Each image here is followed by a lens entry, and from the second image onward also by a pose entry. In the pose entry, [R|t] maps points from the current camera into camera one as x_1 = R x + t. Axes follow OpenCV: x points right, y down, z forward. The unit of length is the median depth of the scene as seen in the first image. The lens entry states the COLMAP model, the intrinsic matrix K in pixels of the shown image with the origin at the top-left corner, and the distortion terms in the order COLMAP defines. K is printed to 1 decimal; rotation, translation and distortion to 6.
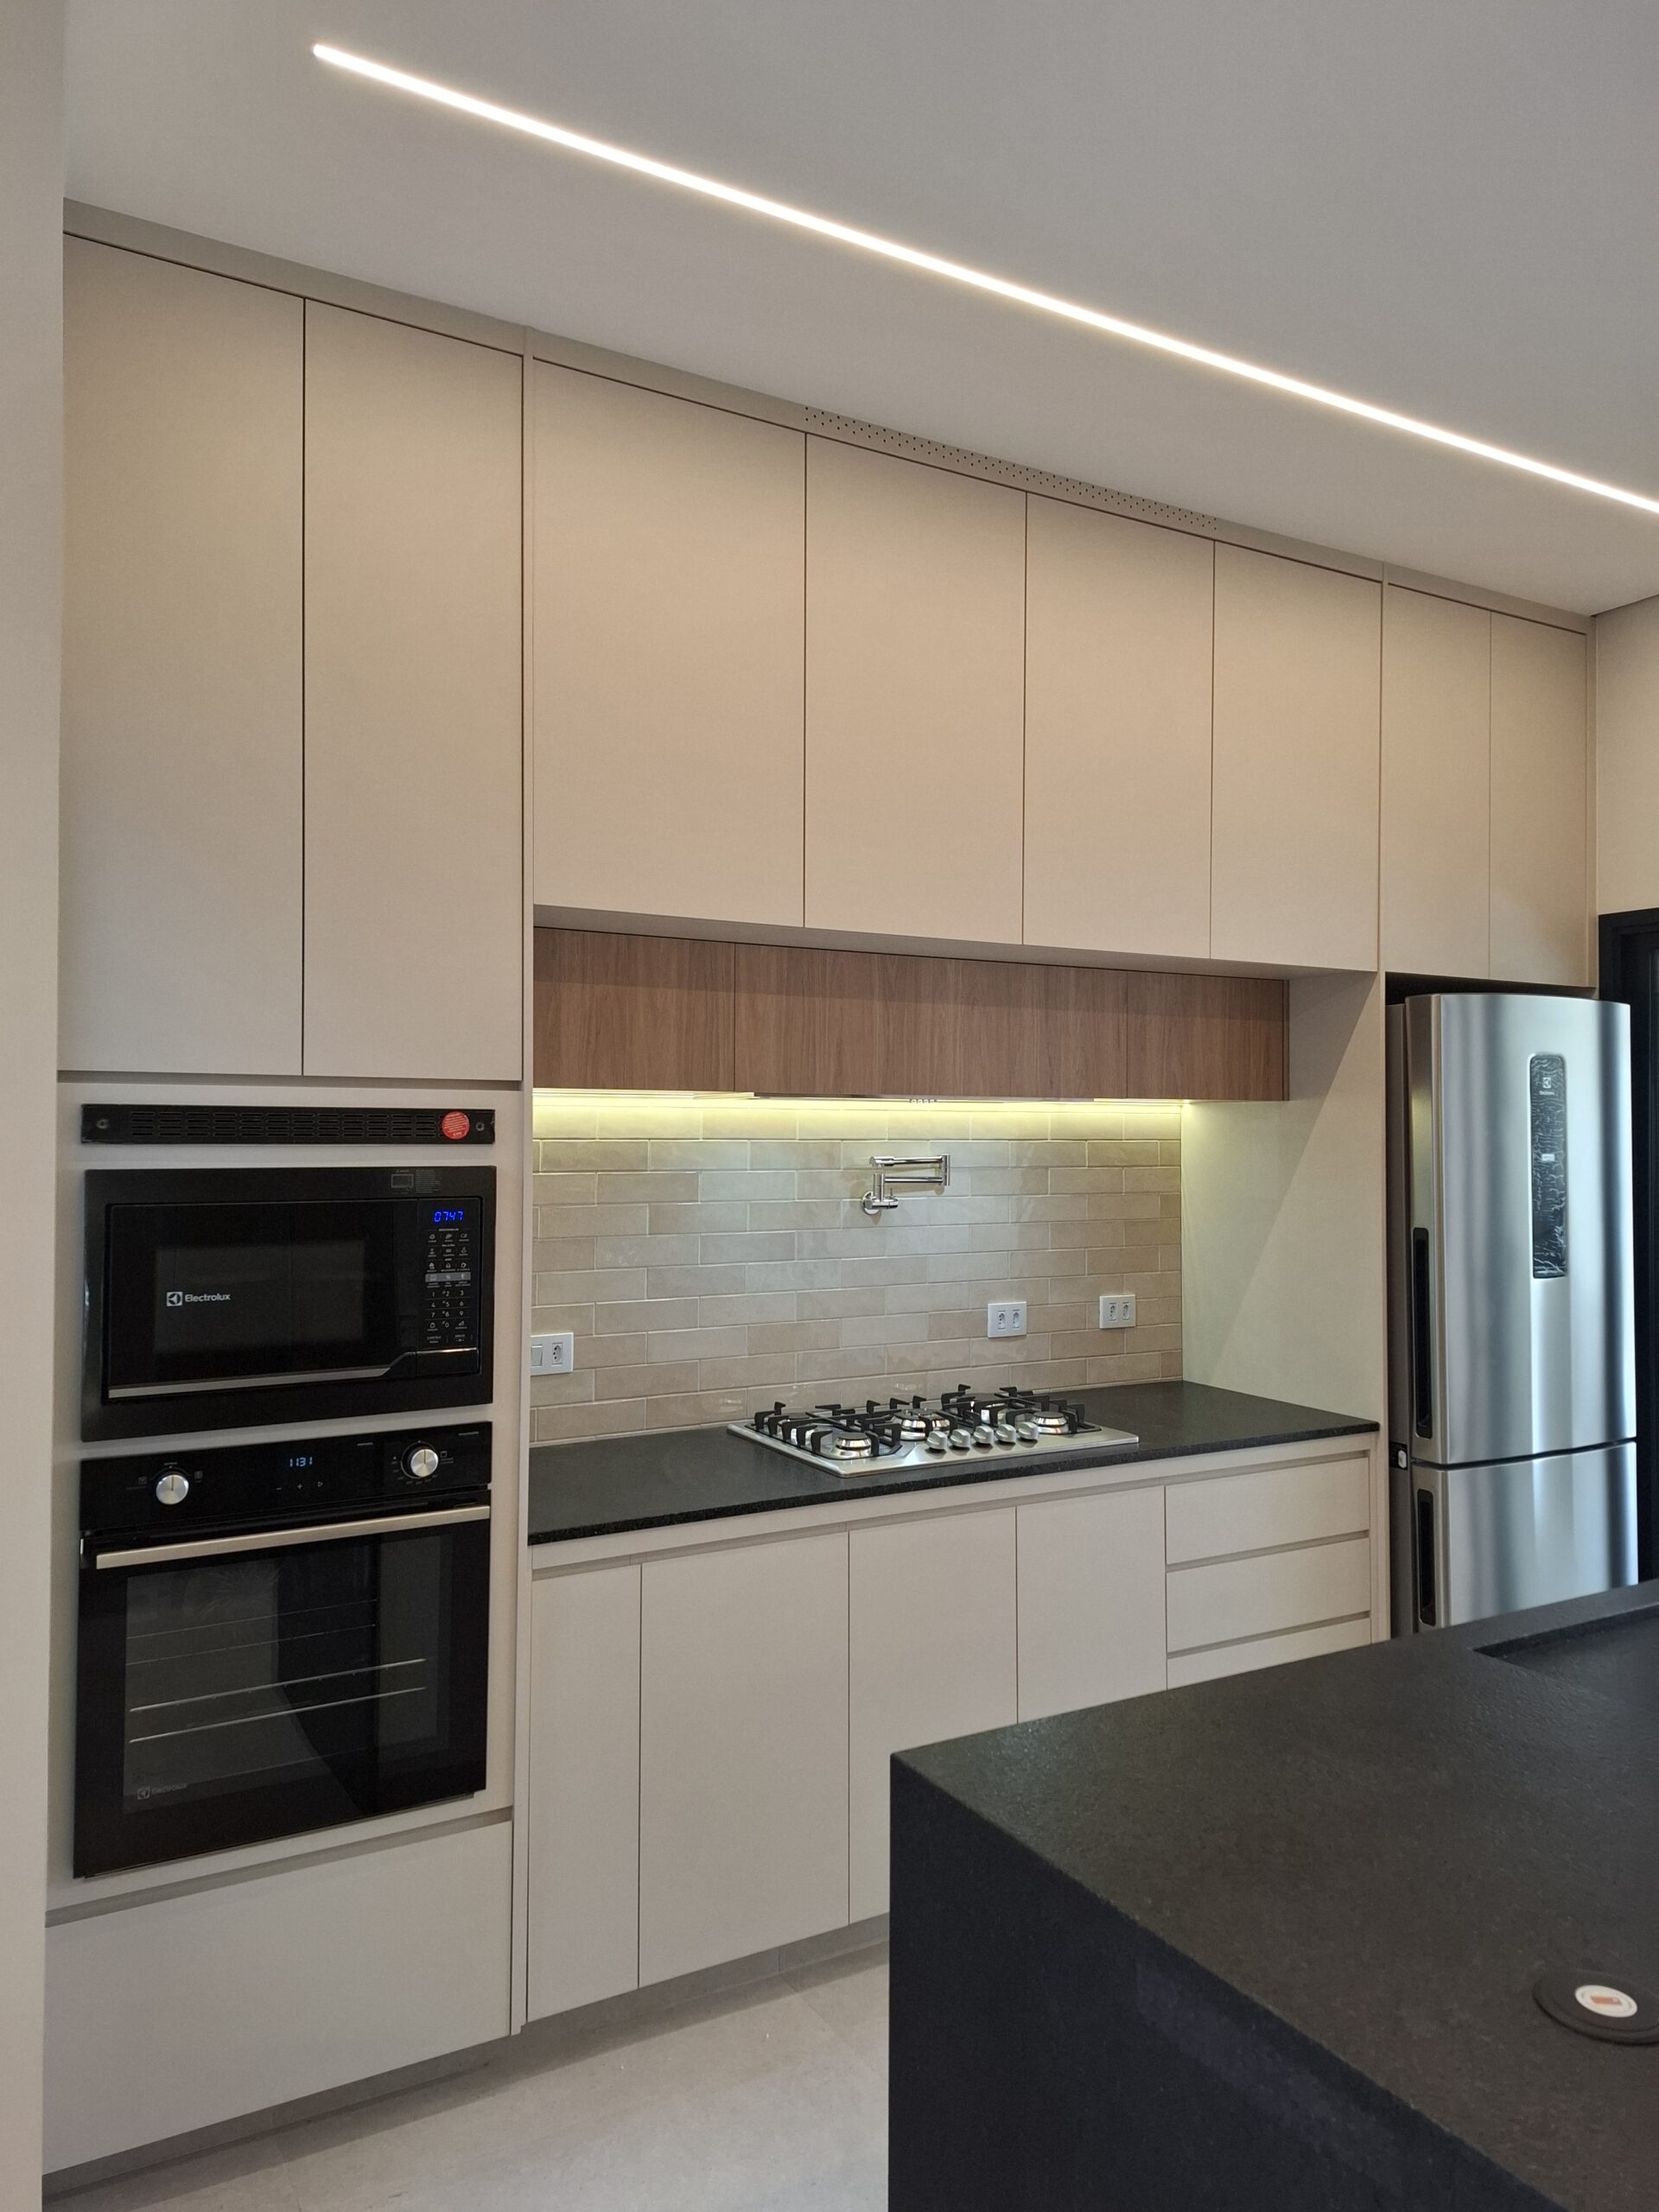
lens RADIAL K [[1487.5, 0, 831.4], [0, 1487.5, 1104.0], [0, 0, 1]] dist [0.068974, 0.000113]
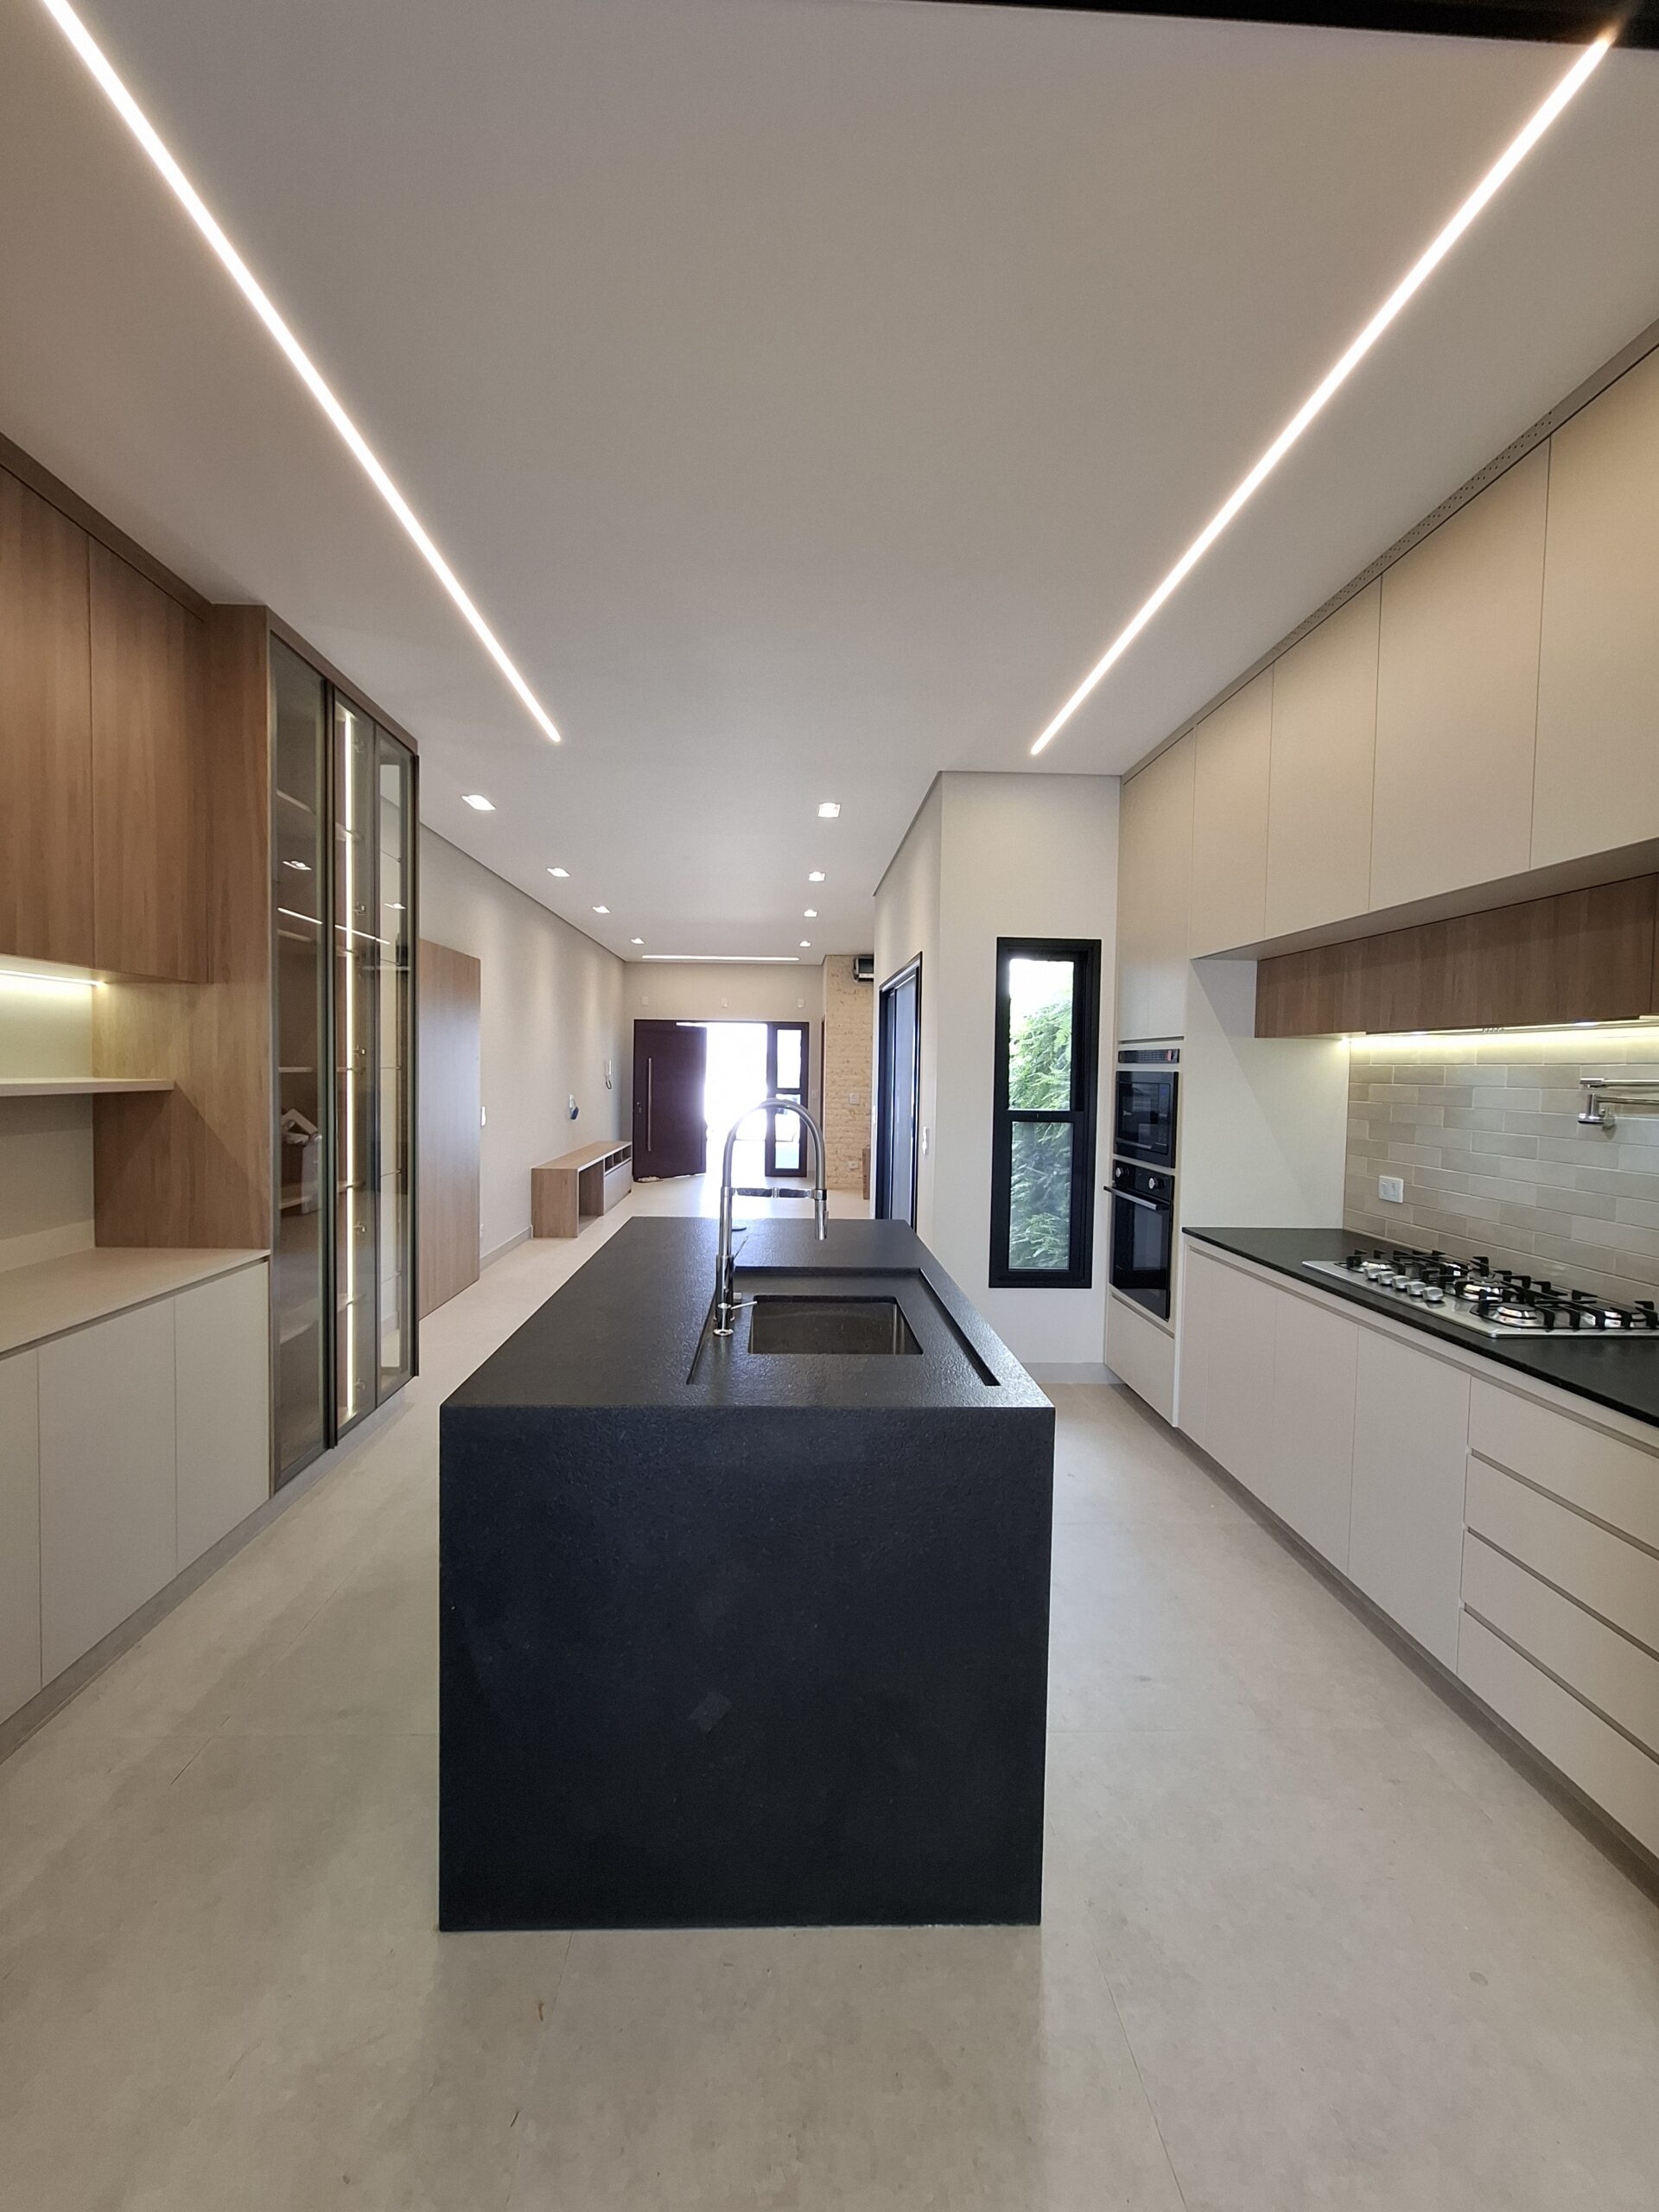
lens RADIAL K [[883.9, 0, 826.9], [0, 883.9, 1107.0], [0, 0, 1]] dist [-0.000789, 0.000024]
pose [[-0.458039, 0.028577, -0.888472, 0.973588], [-0.000483, 0.999475, 0.032396, 0.038068], [0.888932, 0.015268, -0.457785, 0.852396]]
